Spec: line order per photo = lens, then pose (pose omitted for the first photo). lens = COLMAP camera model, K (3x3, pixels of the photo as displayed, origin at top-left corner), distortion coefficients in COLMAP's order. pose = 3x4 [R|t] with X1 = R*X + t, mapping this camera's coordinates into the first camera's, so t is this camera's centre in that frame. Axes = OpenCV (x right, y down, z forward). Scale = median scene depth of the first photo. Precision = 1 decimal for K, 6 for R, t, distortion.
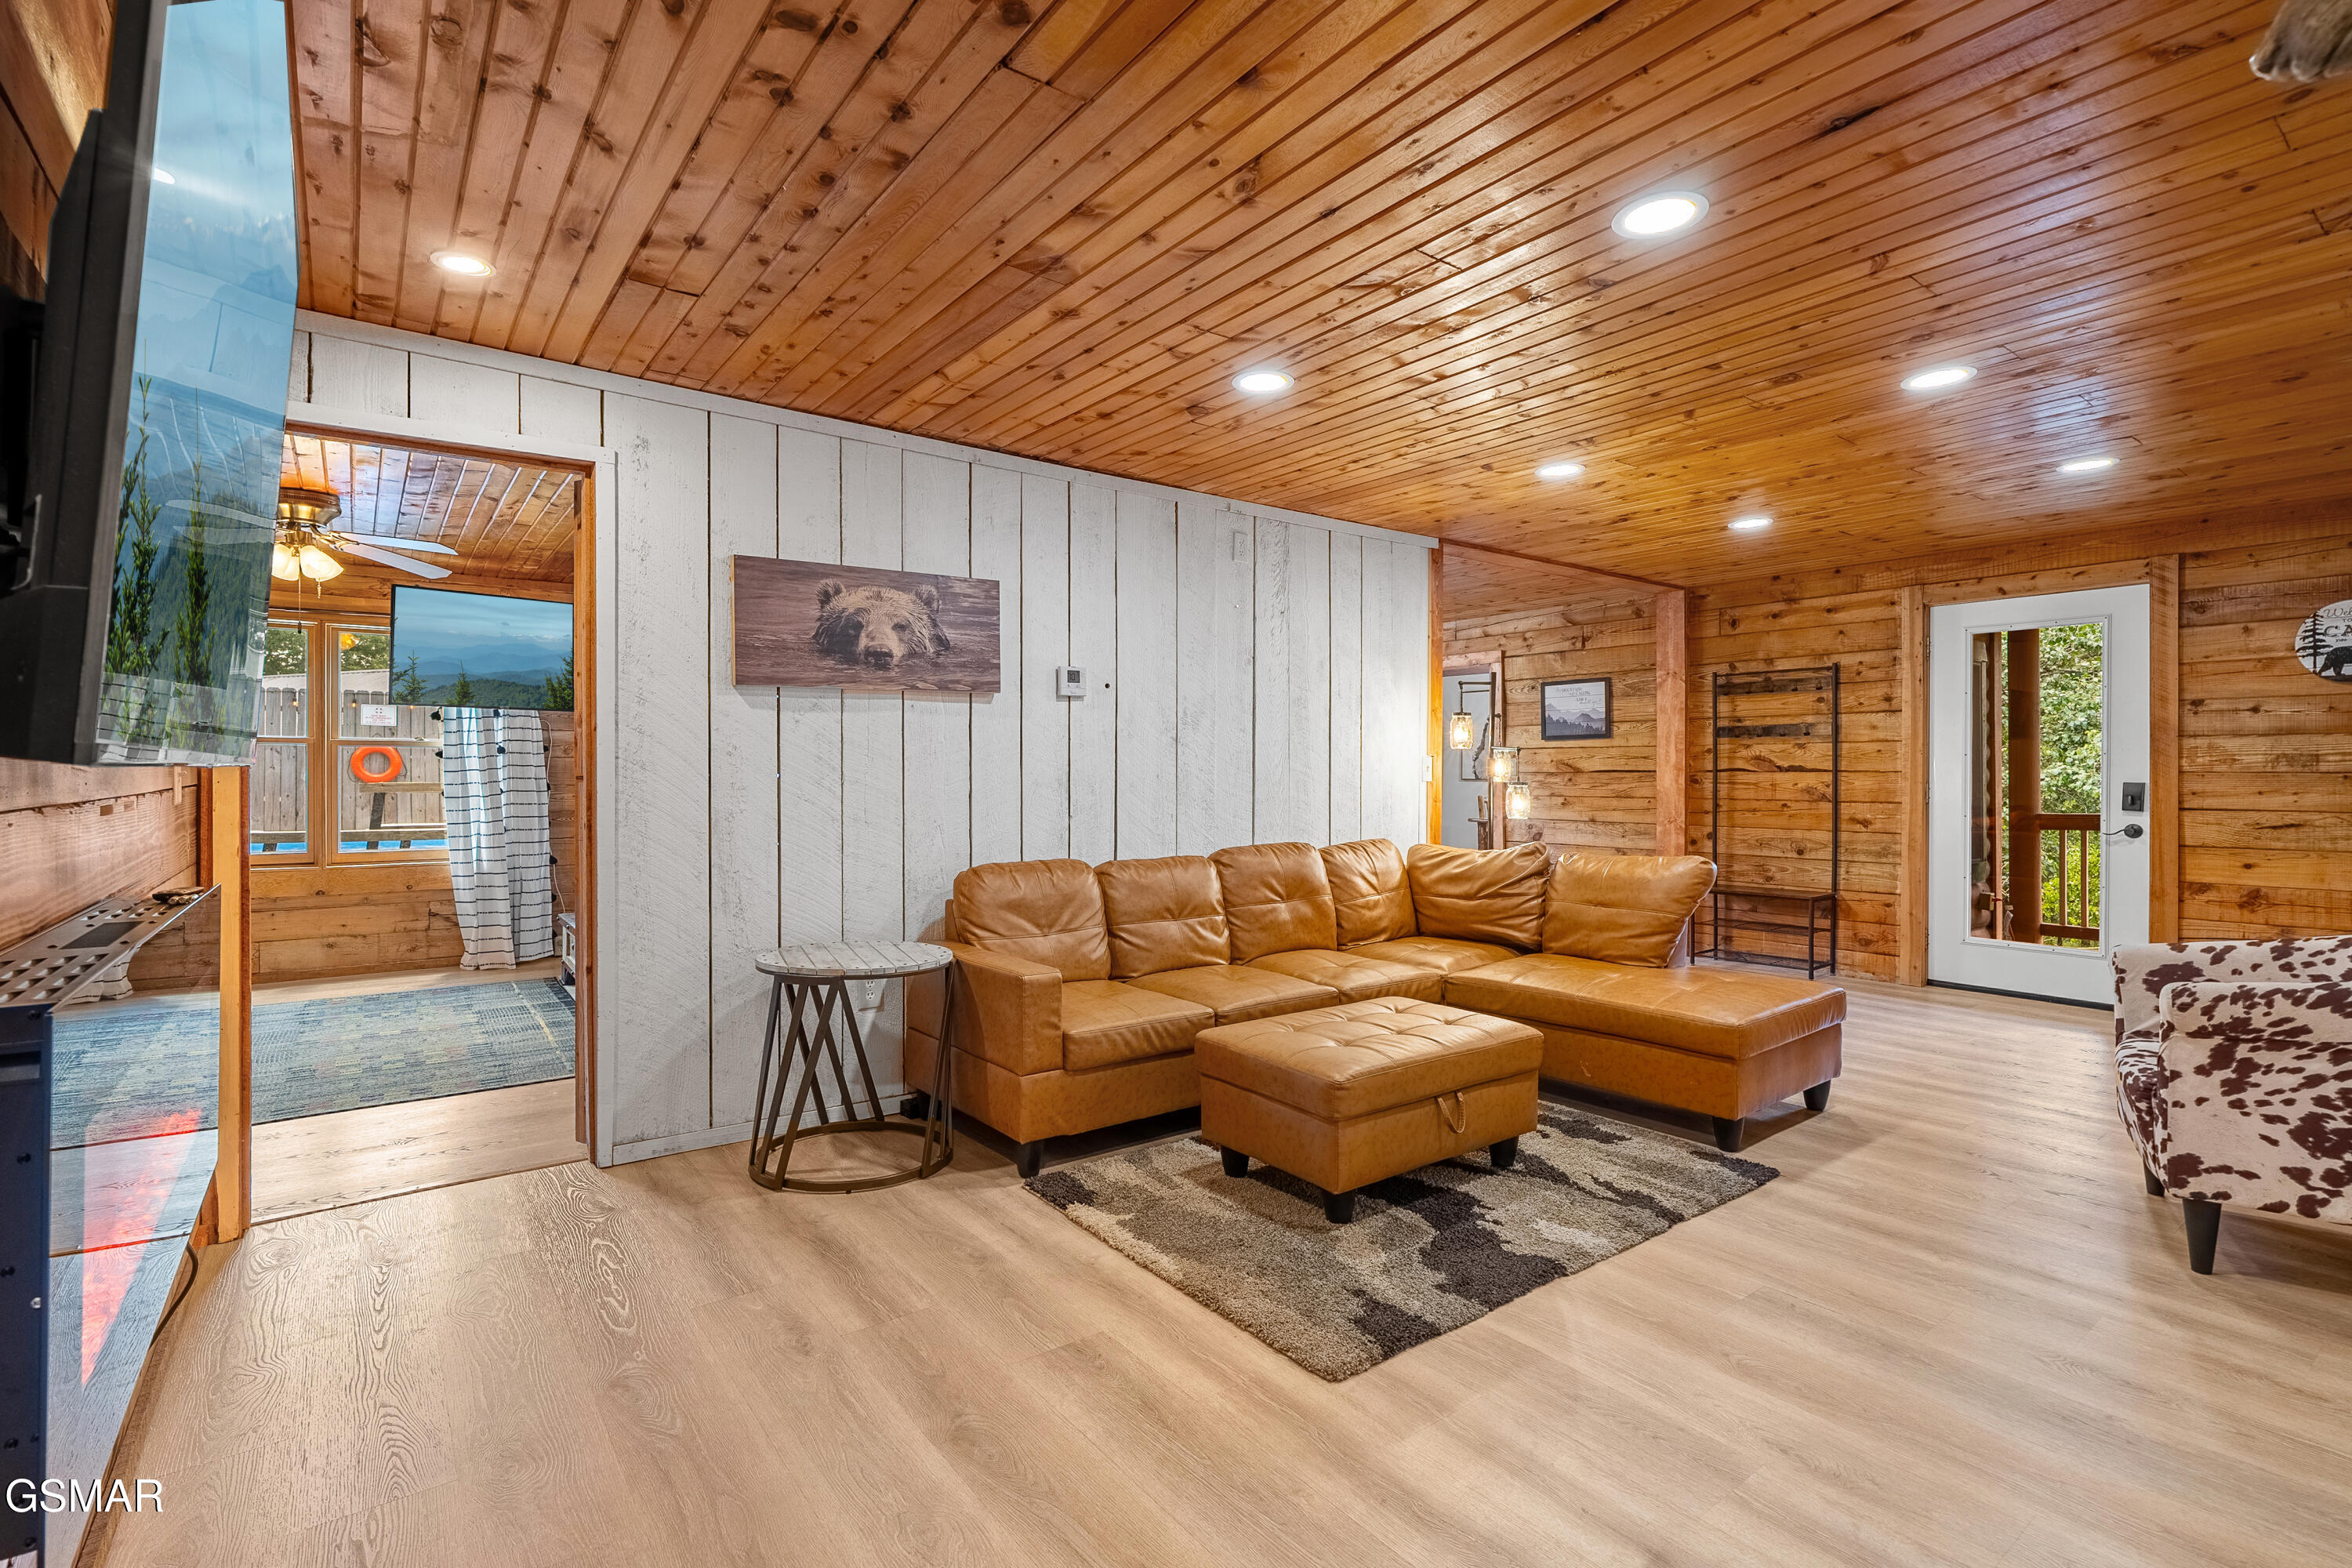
lens RADIAL K [[1076.4, 0, 1170.4], [0, 1076.4, 778.7], [0, 0, 1]] dist [-0.004010, 0.000394]
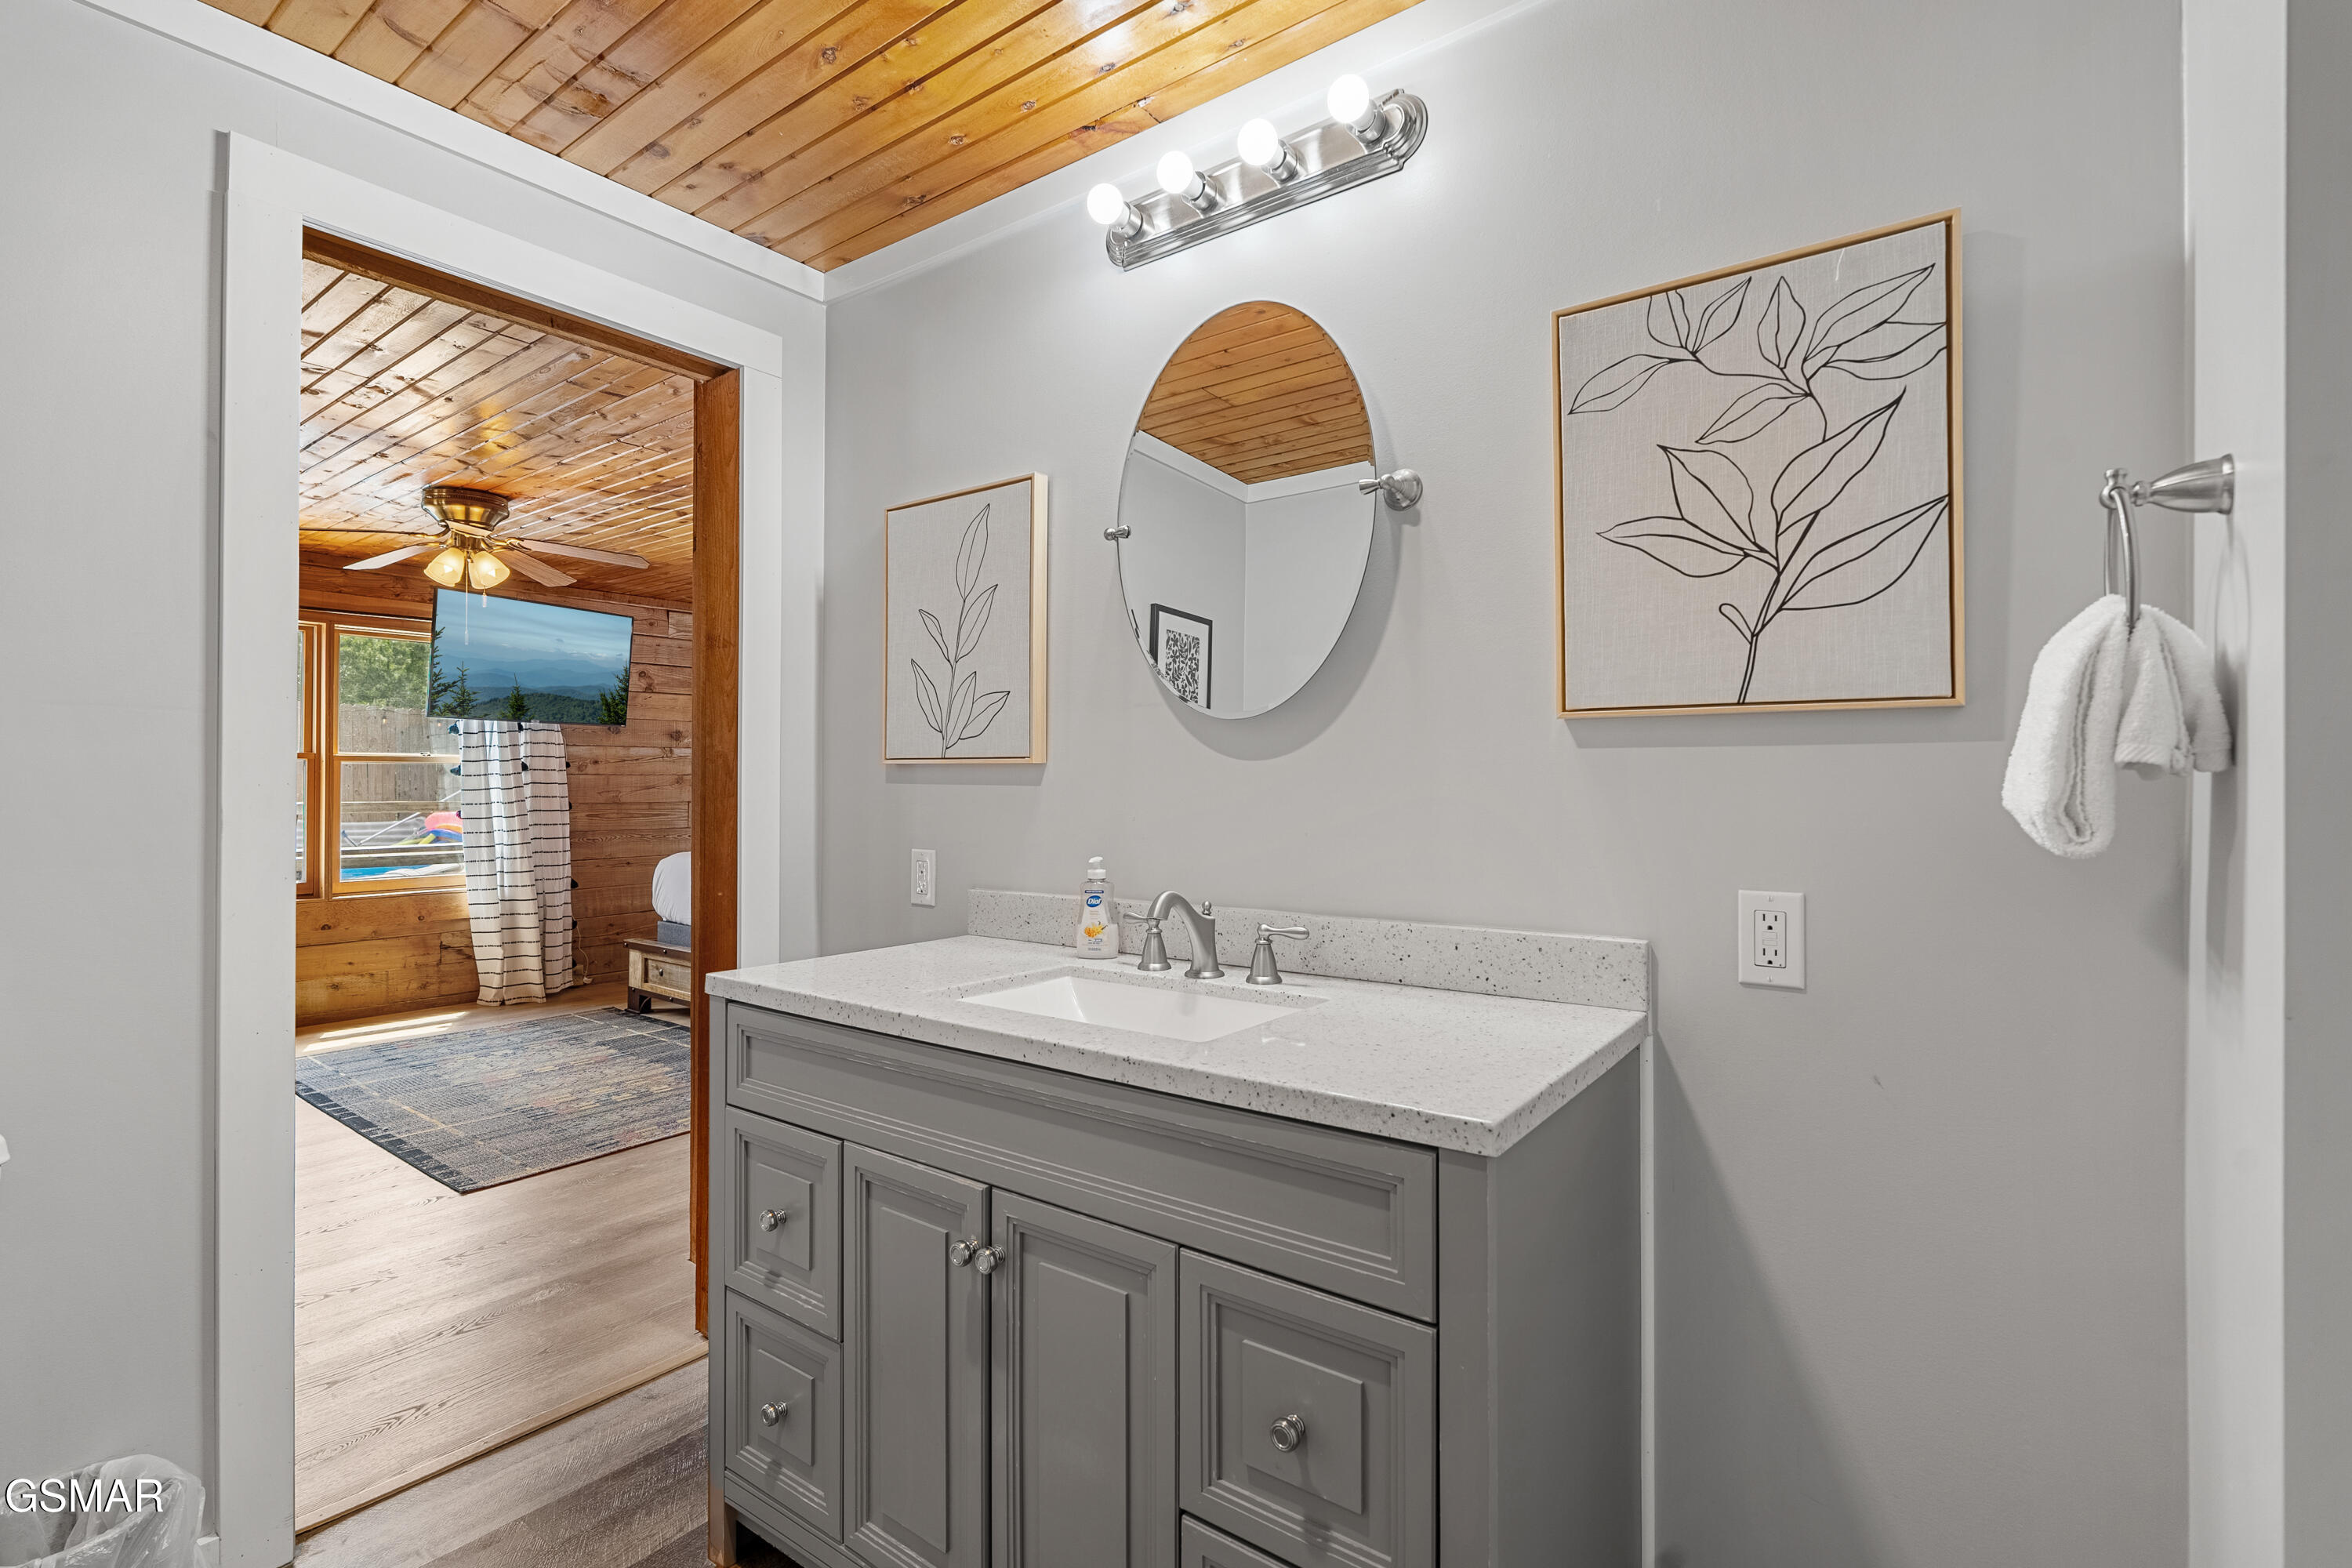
lens RADIAL K [[1076.4, 0, 1176.2], [0, 1076.4, 777.2], [0, 0, 1]] dist [-0.004010, 0.000394]
pose [[0.958026, 0.005550, 0.286626, -0.354267], [-0.004479, 0.999980, -0.004391, -0.016283], [-0.286645, 0.002922, 0.958032, -0.049941]]
